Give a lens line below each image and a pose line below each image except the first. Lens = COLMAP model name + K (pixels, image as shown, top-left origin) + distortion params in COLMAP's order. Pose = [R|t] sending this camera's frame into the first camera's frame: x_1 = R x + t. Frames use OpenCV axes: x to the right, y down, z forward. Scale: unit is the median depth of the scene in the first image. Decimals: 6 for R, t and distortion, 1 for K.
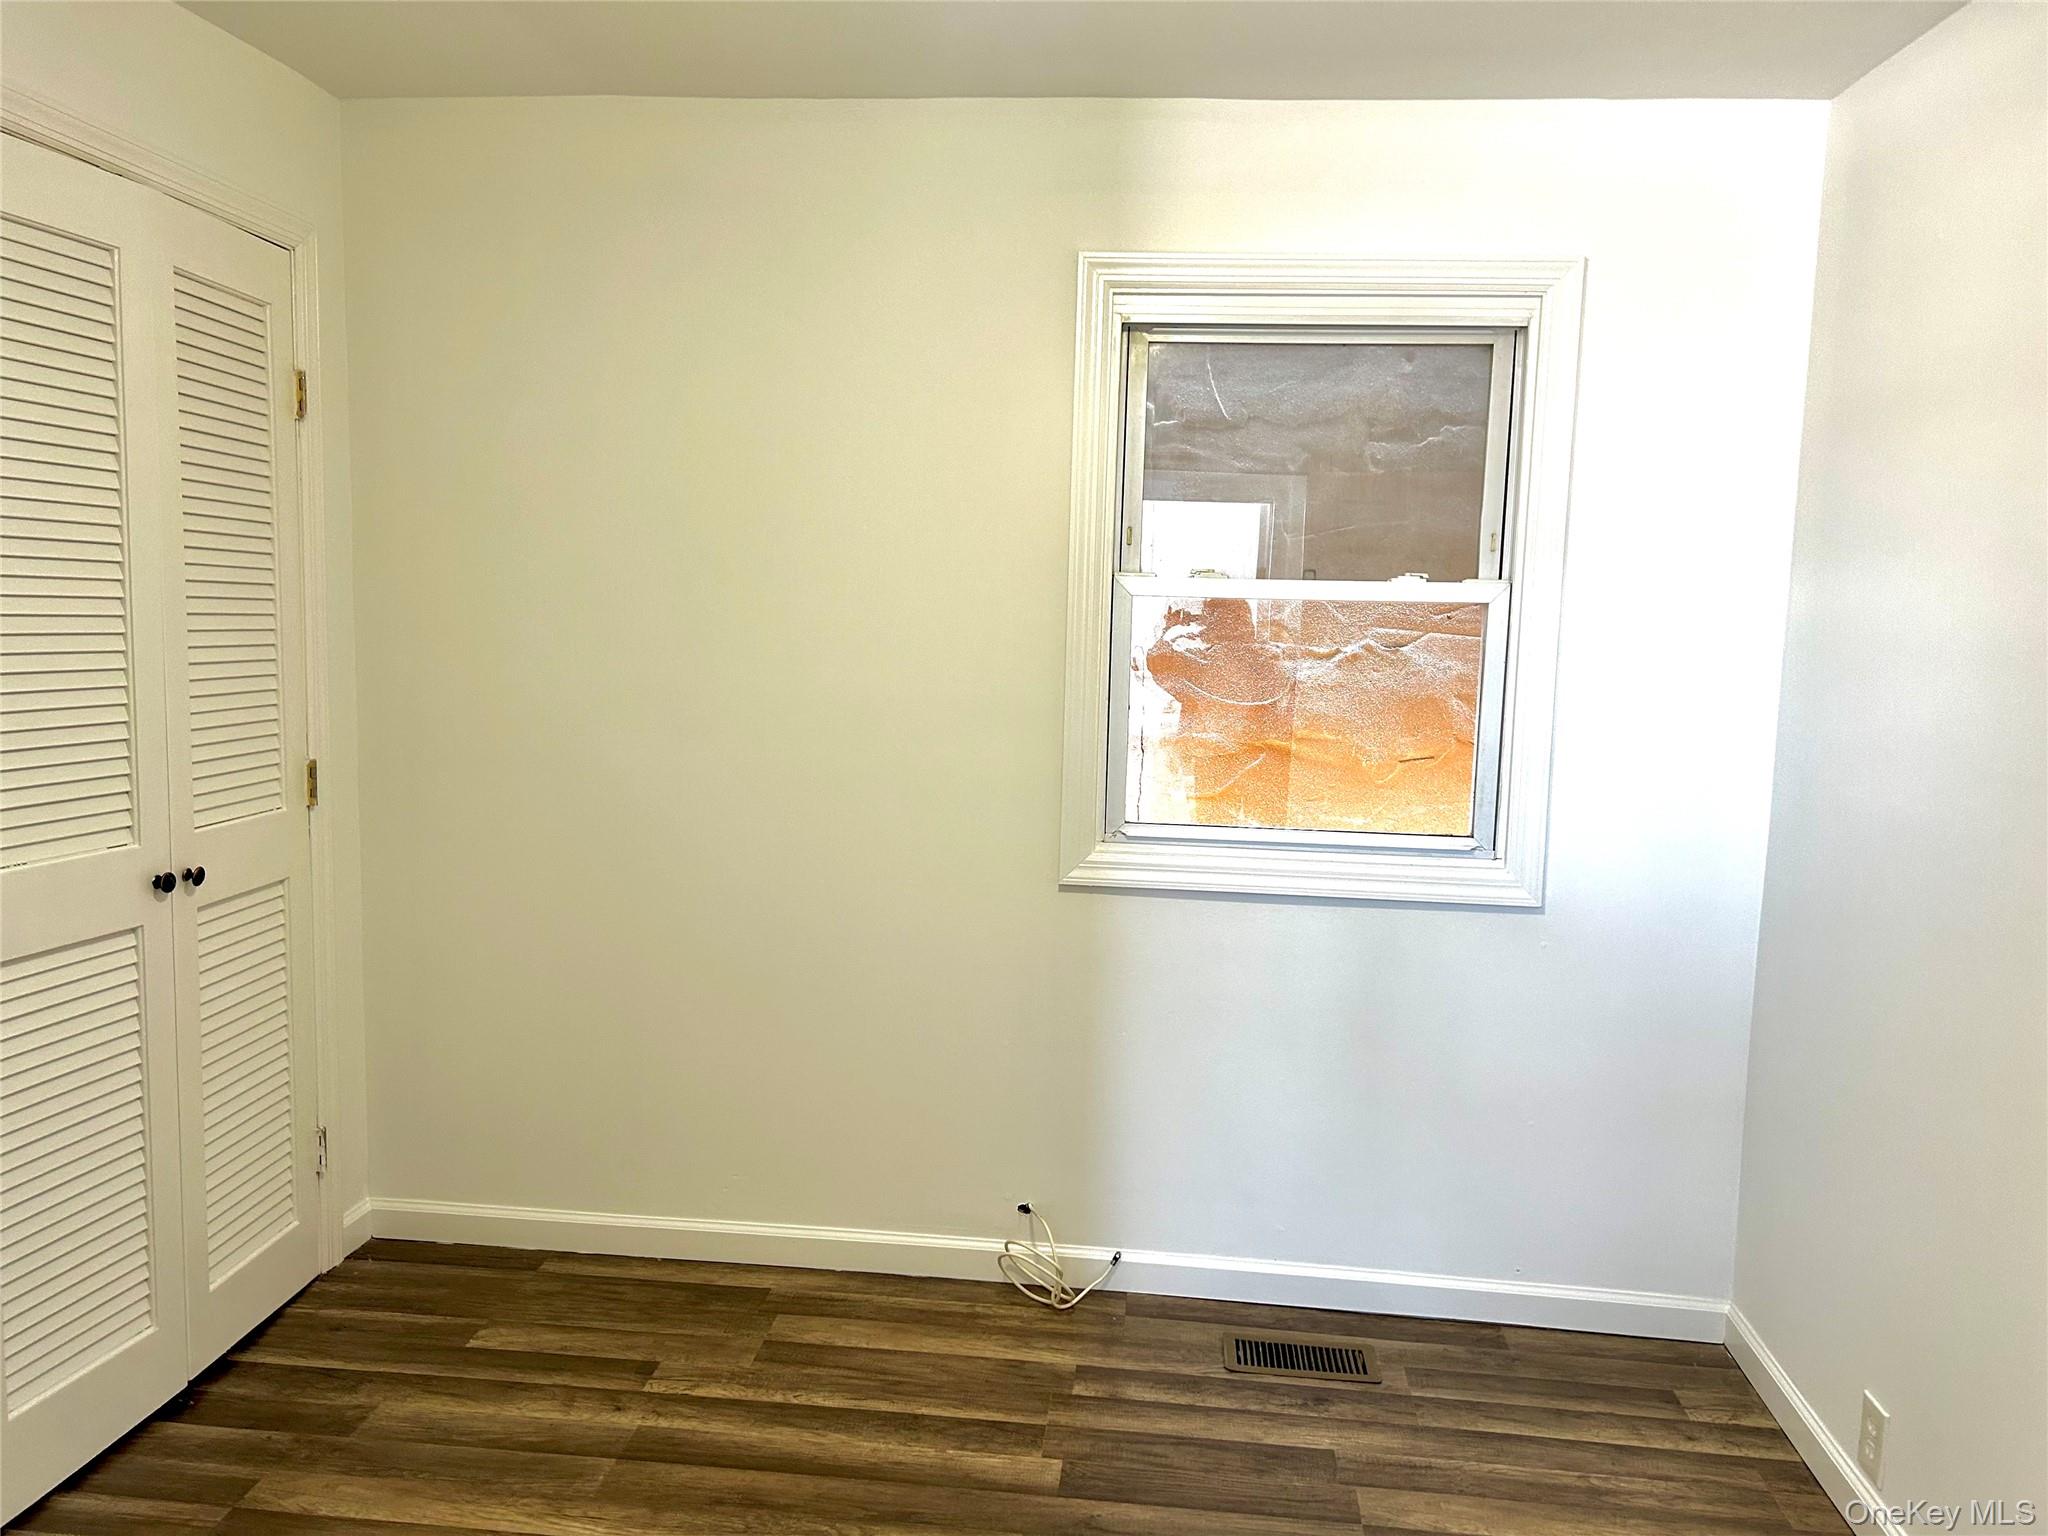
lens RADIAL K [[1540.7, 0, 1029.9], [0, 1540.7, 770.9], [0, 0, 1]] dist [0.058485, -0.062721]
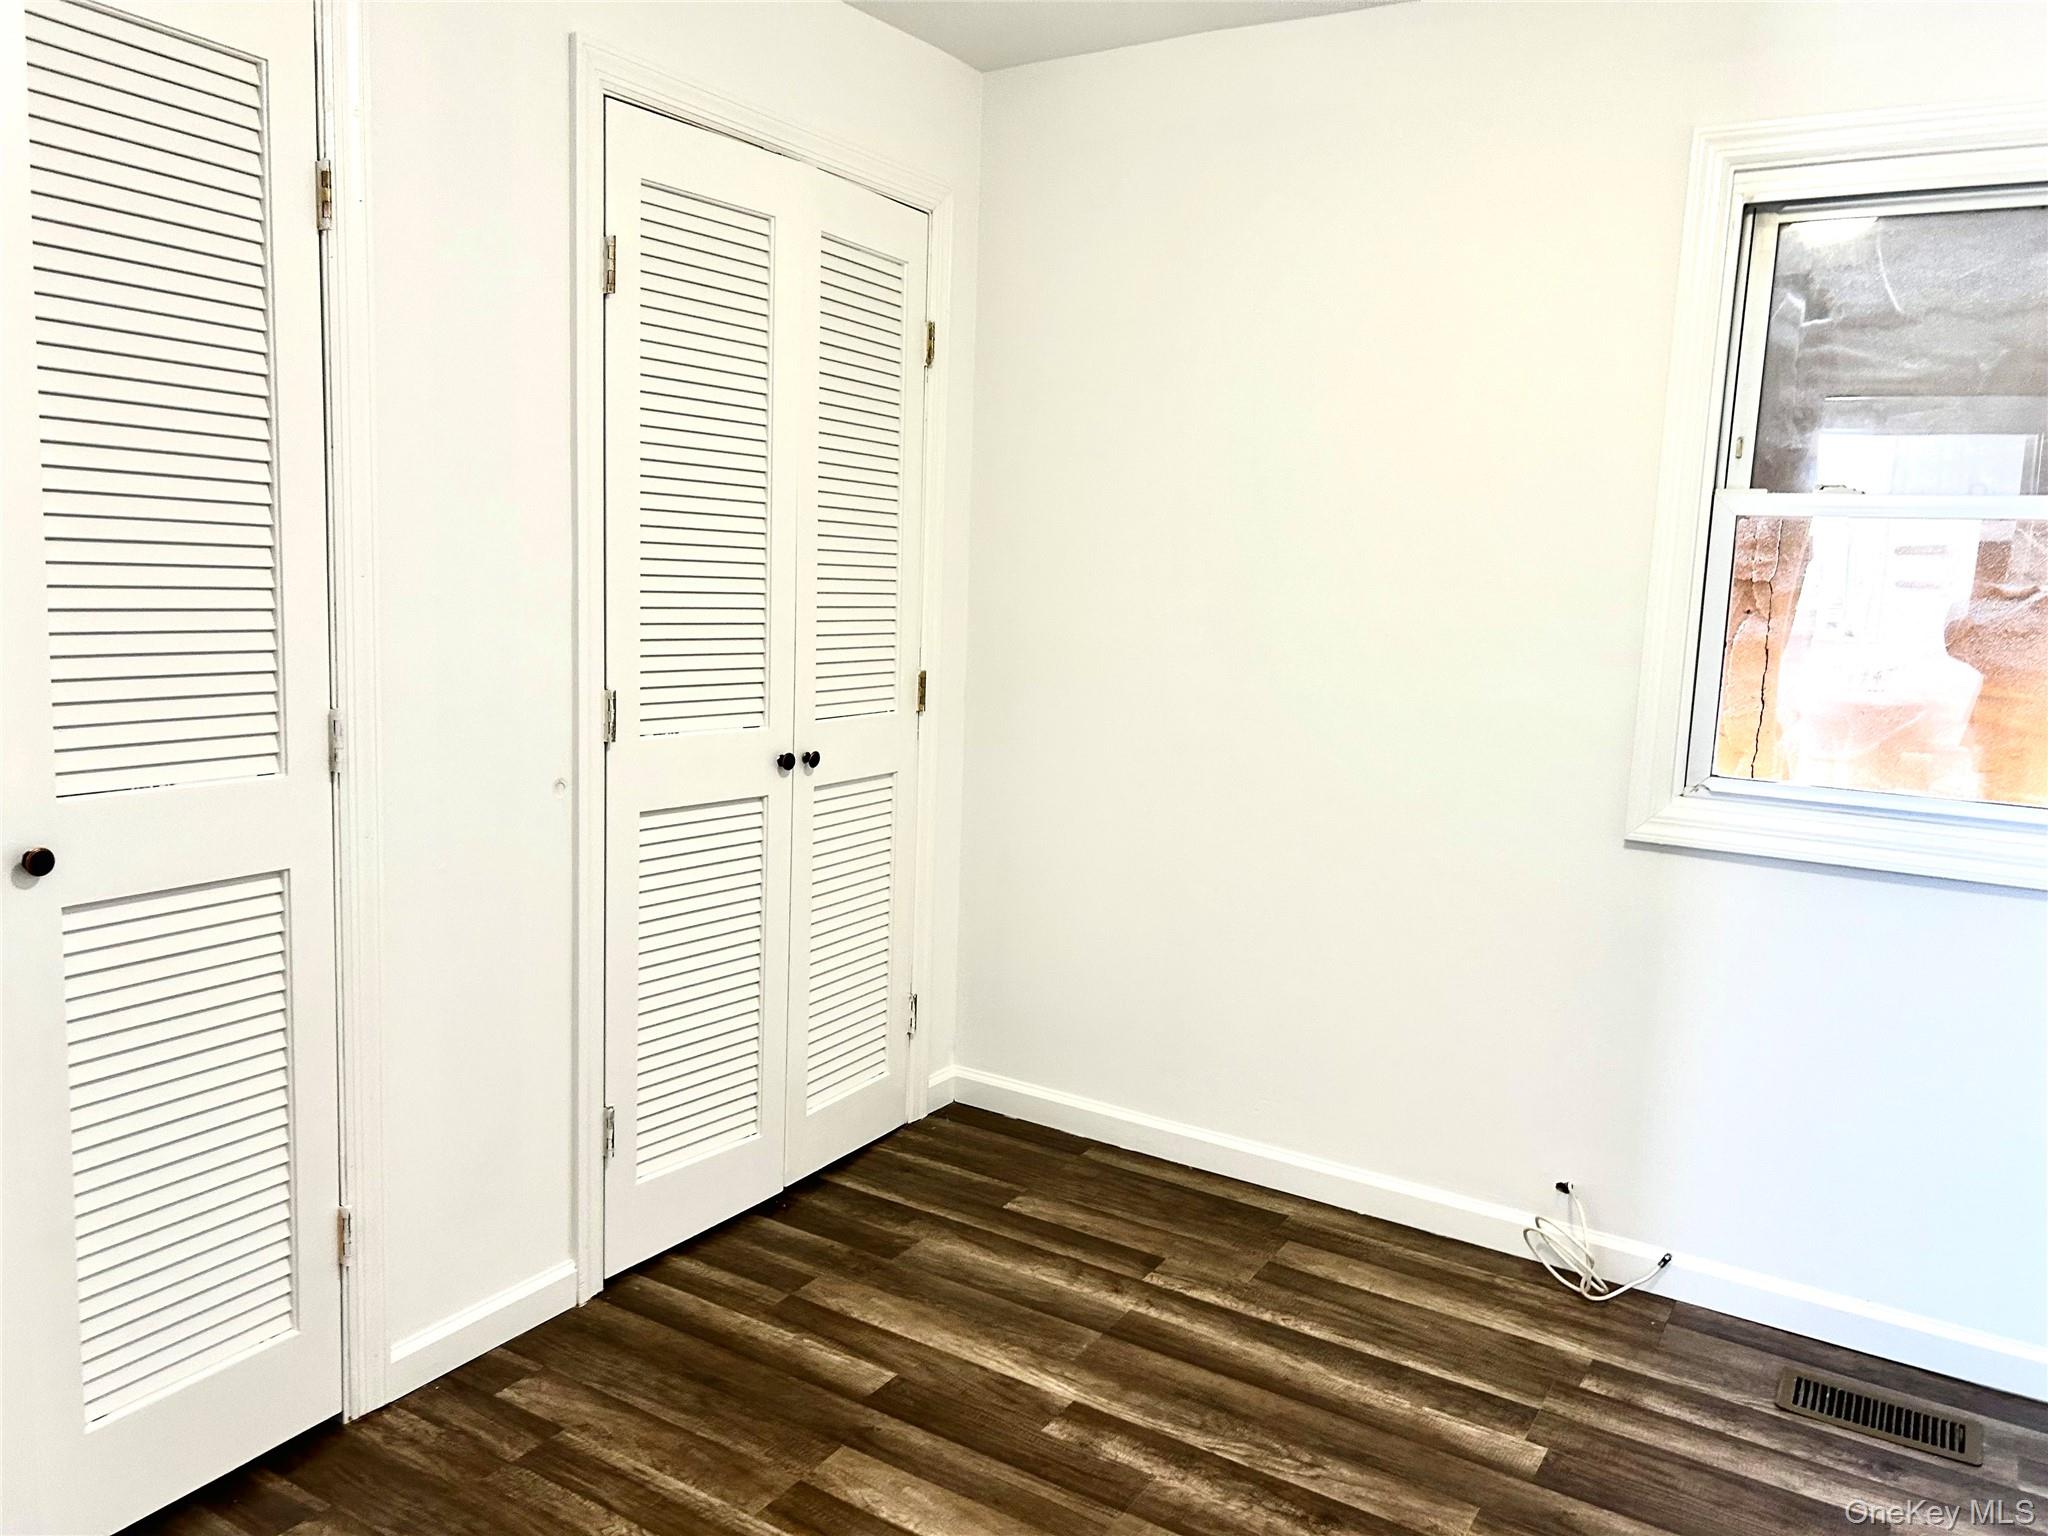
lens RADIAL K [[1540.7, 0, 1026.7], [0, 1540.7, 767.9], [0, 0, 1]] dist [0.058485, -0.062721]
pose [[0.895202, 0.066344, -0.440696, 0.112023], [-0.060192, 0.997796, 0.027942, 0.030249], [0.441578, 0.001513, 0.897222, 0.031392]]
